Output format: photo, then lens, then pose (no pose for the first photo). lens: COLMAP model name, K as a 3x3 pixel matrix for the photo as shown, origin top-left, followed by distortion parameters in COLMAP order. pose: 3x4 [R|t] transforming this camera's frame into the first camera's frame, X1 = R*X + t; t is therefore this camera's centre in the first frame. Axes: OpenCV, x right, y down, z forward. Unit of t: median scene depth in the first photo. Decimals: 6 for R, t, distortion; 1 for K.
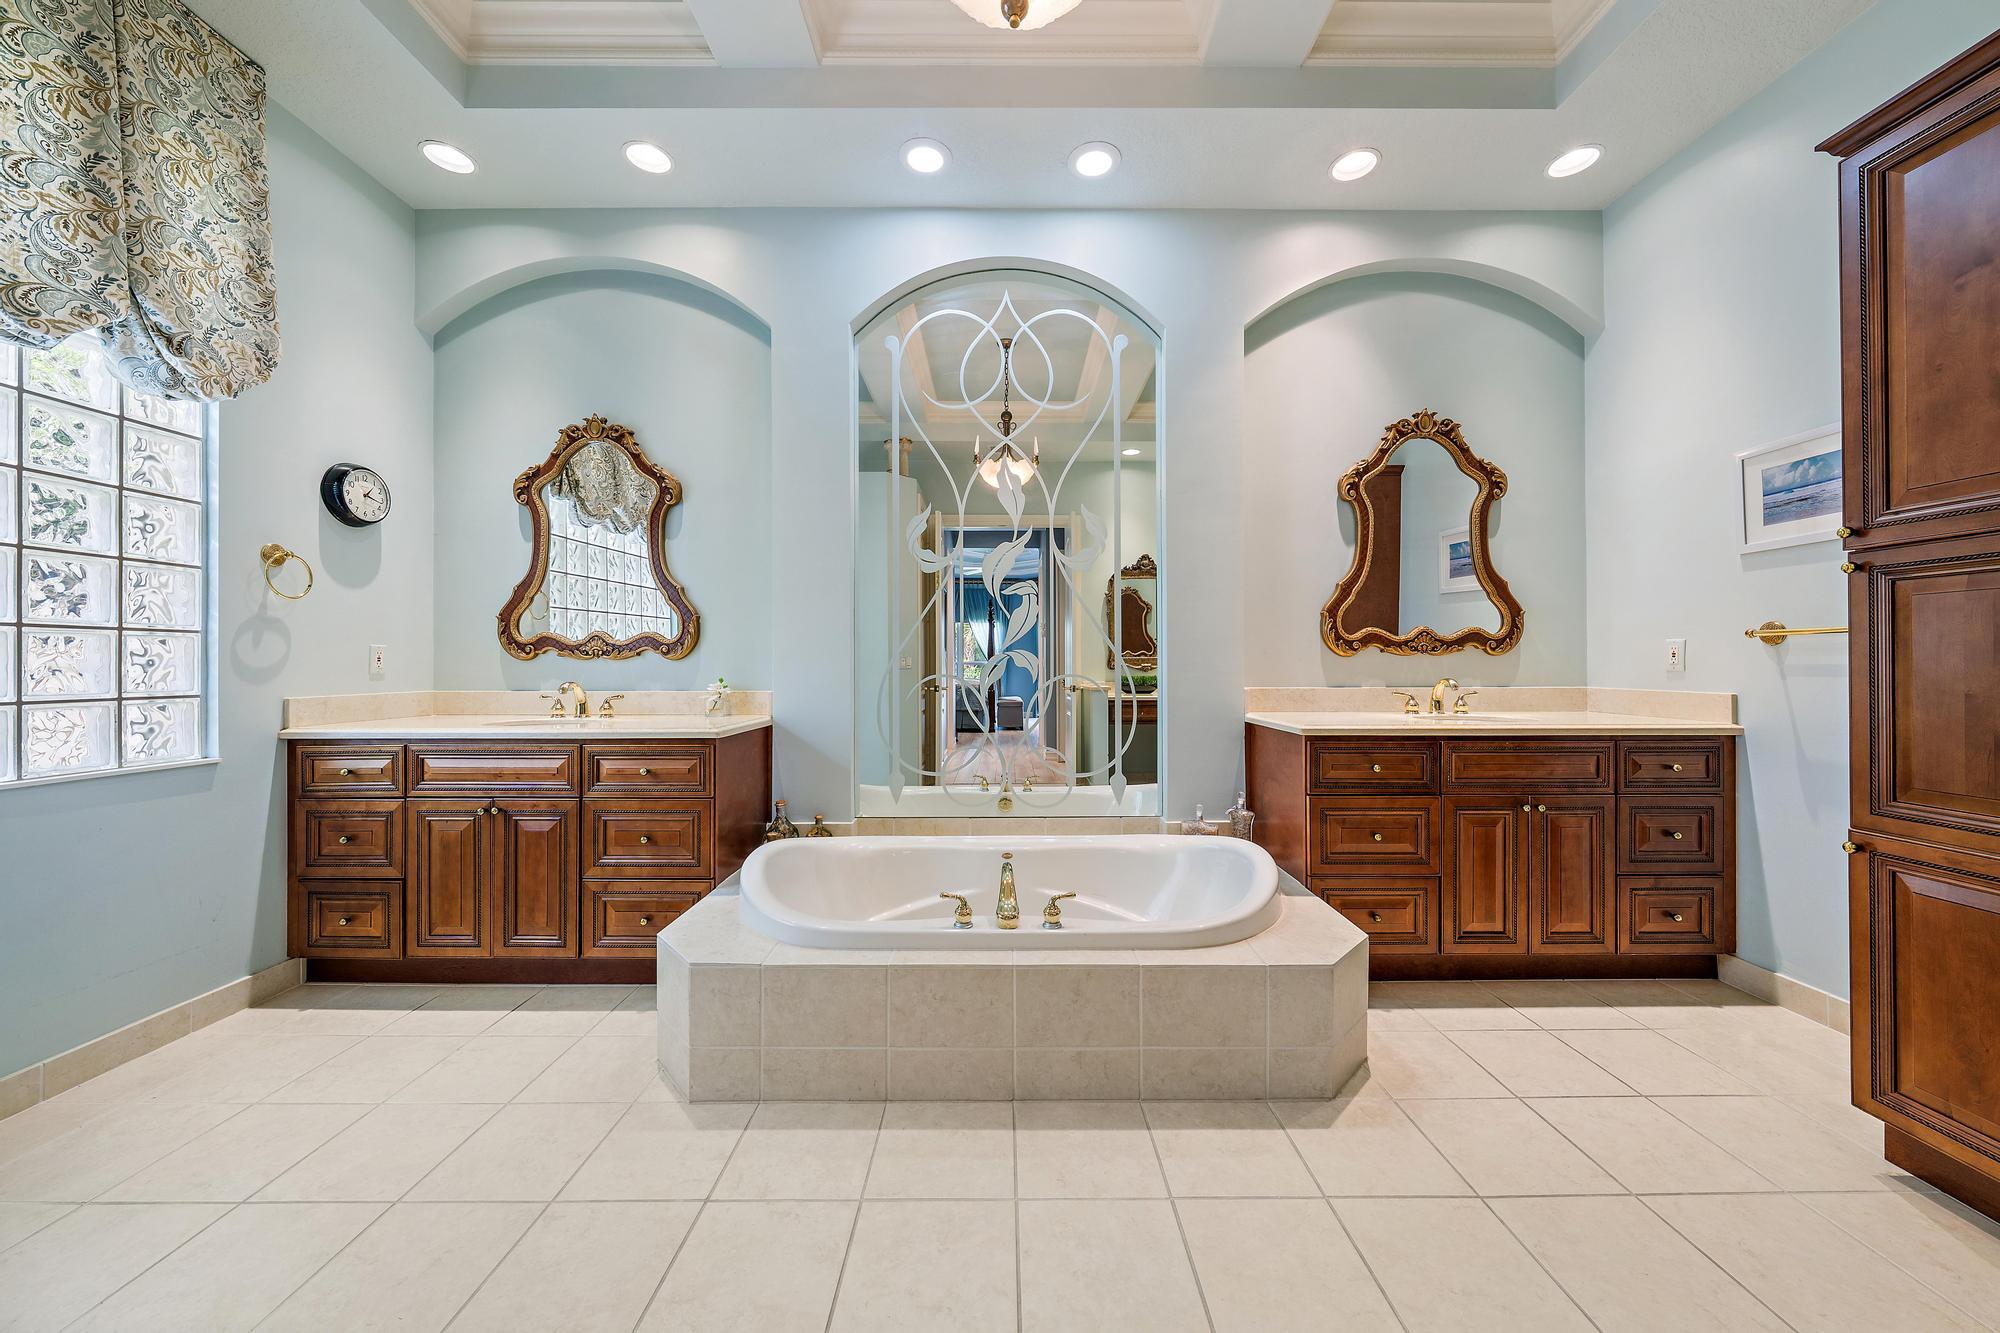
lens RADIAL K [[731.9, 0, 1002.2], [0, 731.9, 657.8], [0, 0, 1]] dist [-0.002521, -0.000351]
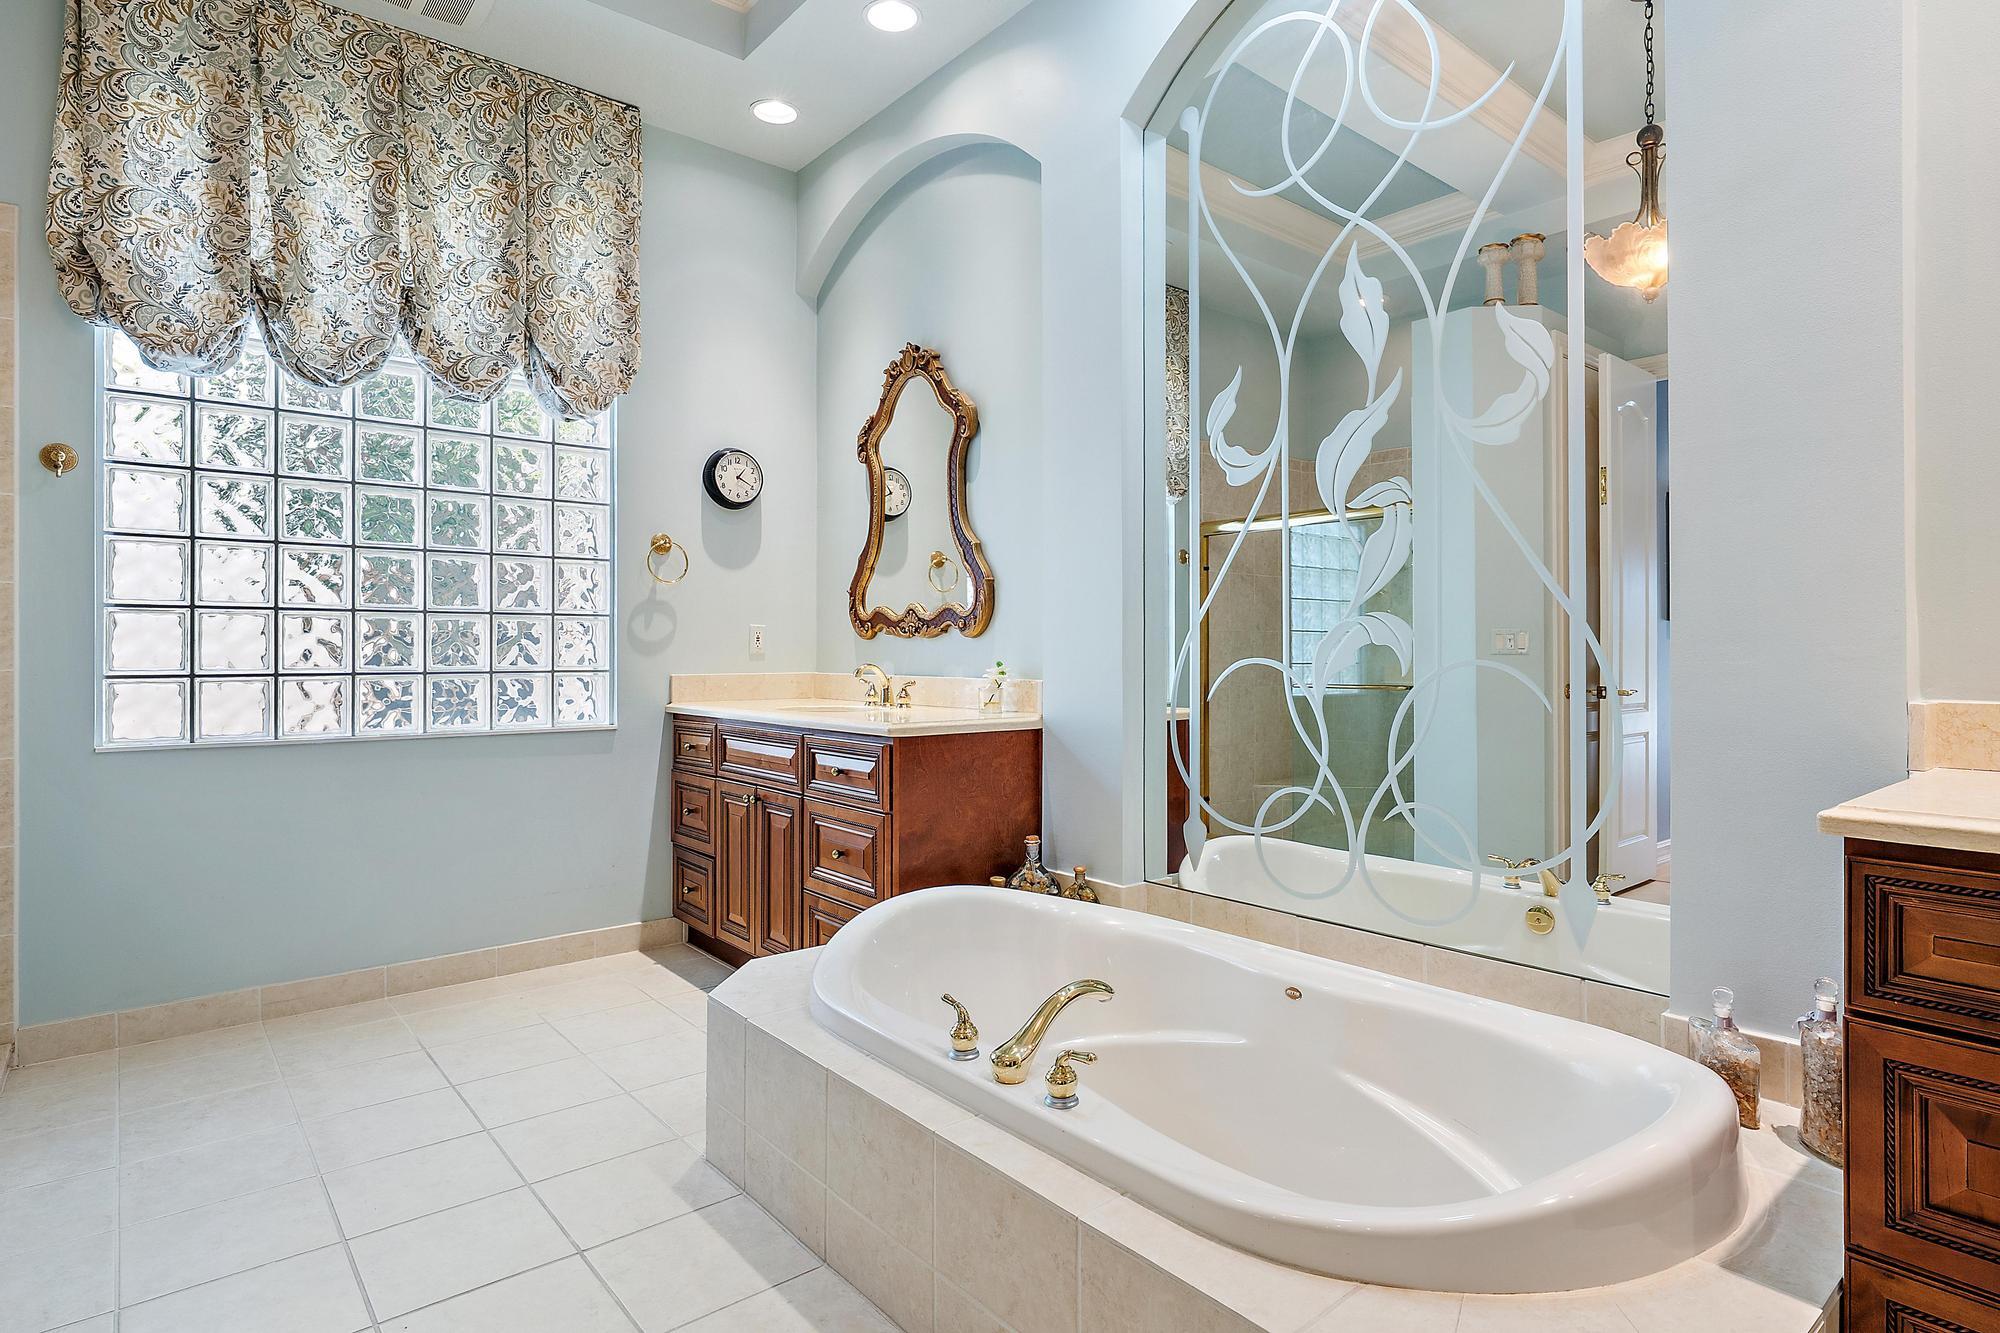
lens RADIAL K [[1111.7, 0, 999.0], [0, 1111.7, 643.5], [0, 0, 1]] dist [-0.000561, -0.001161]
pose [[0.603108, -0.005667, -0.797639, 0.619623], [0.004723, 0.999983, -0.003533, 0.016615], [0.797645, -0.001637, 0.603125, 0.387700]]
